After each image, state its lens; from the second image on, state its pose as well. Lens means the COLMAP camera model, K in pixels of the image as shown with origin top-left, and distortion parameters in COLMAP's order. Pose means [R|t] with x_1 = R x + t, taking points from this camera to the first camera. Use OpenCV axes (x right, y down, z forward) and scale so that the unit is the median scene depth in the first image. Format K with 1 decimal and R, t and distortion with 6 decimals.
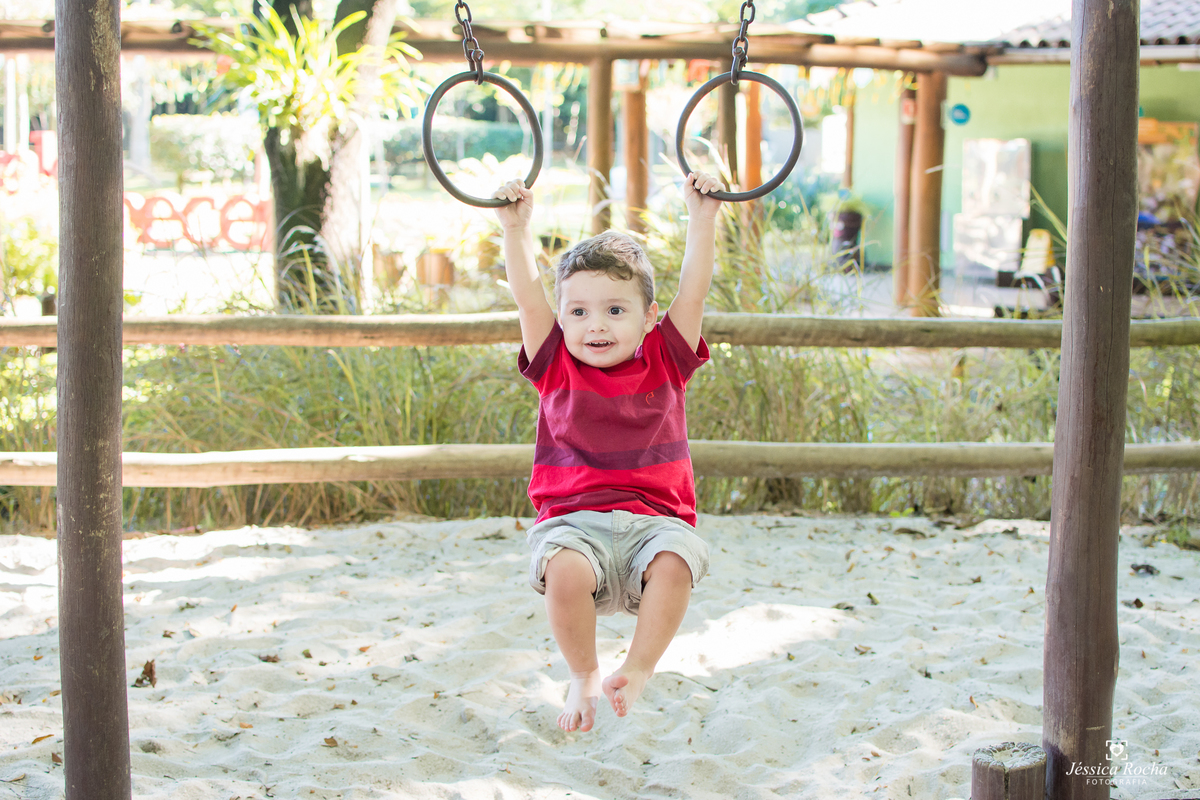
lens RADIAL K [[1828.7, 0, 571.5], [0, 1828.7, 412.2], [0, 0, 1]] dist [-0.160148, 0.065140]
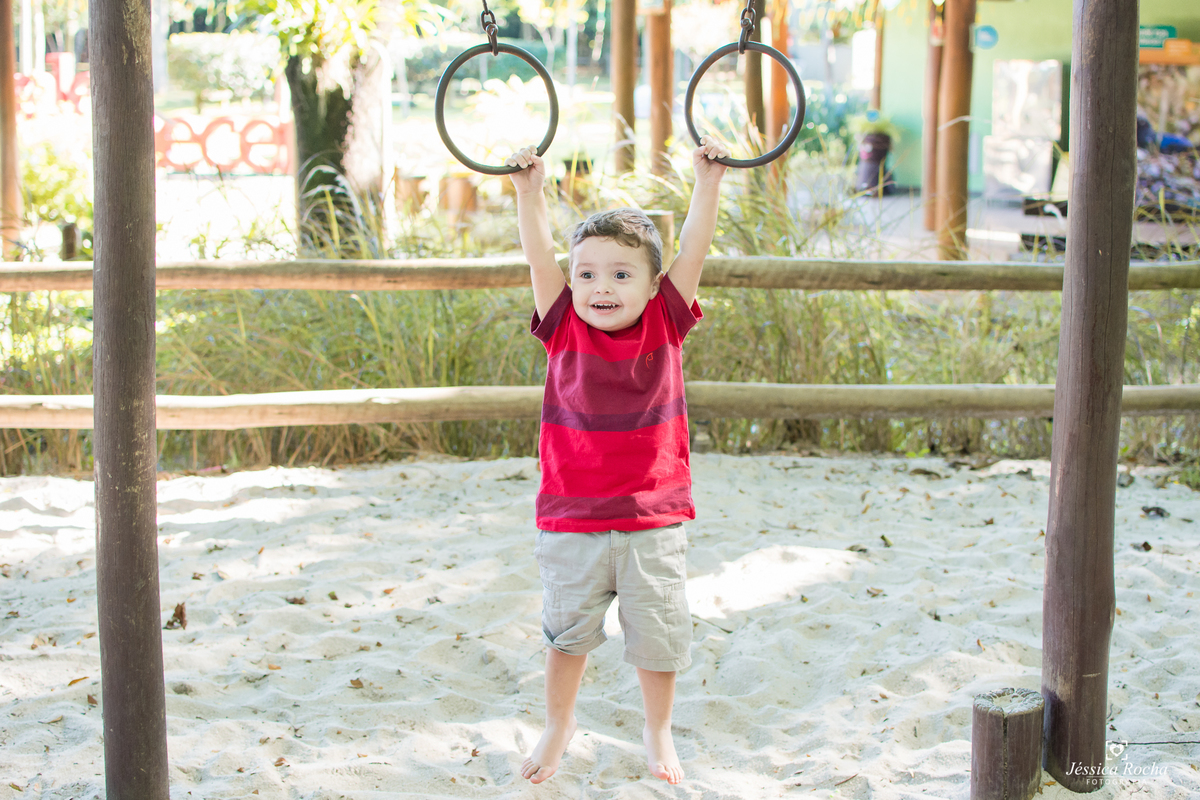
lens RADIAL K [[1871.1, 0, 578.9], [0, 1871.1, 400.7], [0, 0, 1]] dist [-0.165134, 0.086433]
pose [[0.999945, -0.000649, -0.010461, 0.003756], [0.001056, 0.999238, 0.039027, -0.014955], [0.010427, -0.039036, 0.999183, -0.037480]]
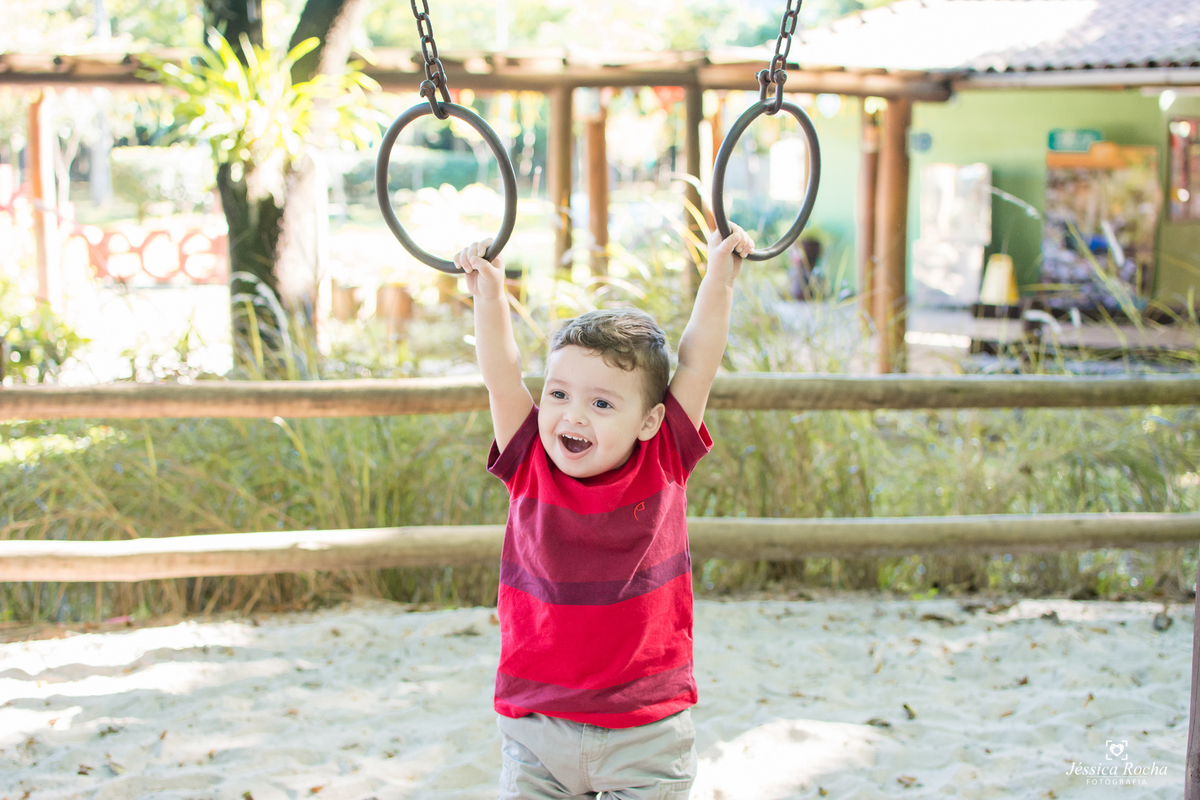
lens RADIAL K [[1733.9, 0, 569.5], [0, 1733.9, 400.5], [0, 0, 1]] dist [-0.161058, 0.064682]
pose [[0.999596, -0.011526, 0.025995, -0.012797], [0.011885, 0.999836, -0.013698, -0.030848], [-0.025833, 0.014001, 0.999568, 0.168048]]
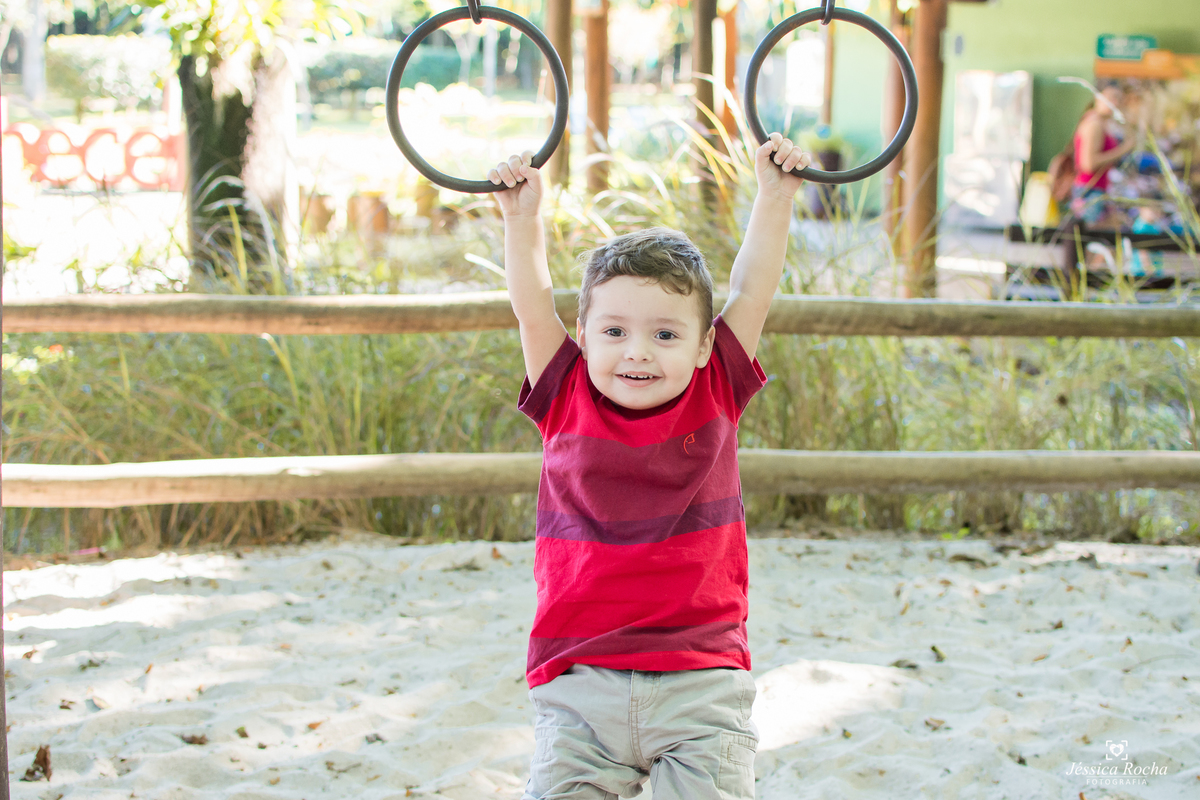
lens RADIAL K [[1958.0, 0, 600.0], [0, 1958.0, 400.0], [0, 0, 1]] dist [-0.164752, 0.085720]
pose [[0.998710, 0.002145, 0.050730, -0.026753], [-0.003305, 0.999735, 0.022793, -0.026698], [-0.050668, -0.022931, 0.998452, 0.122190]]
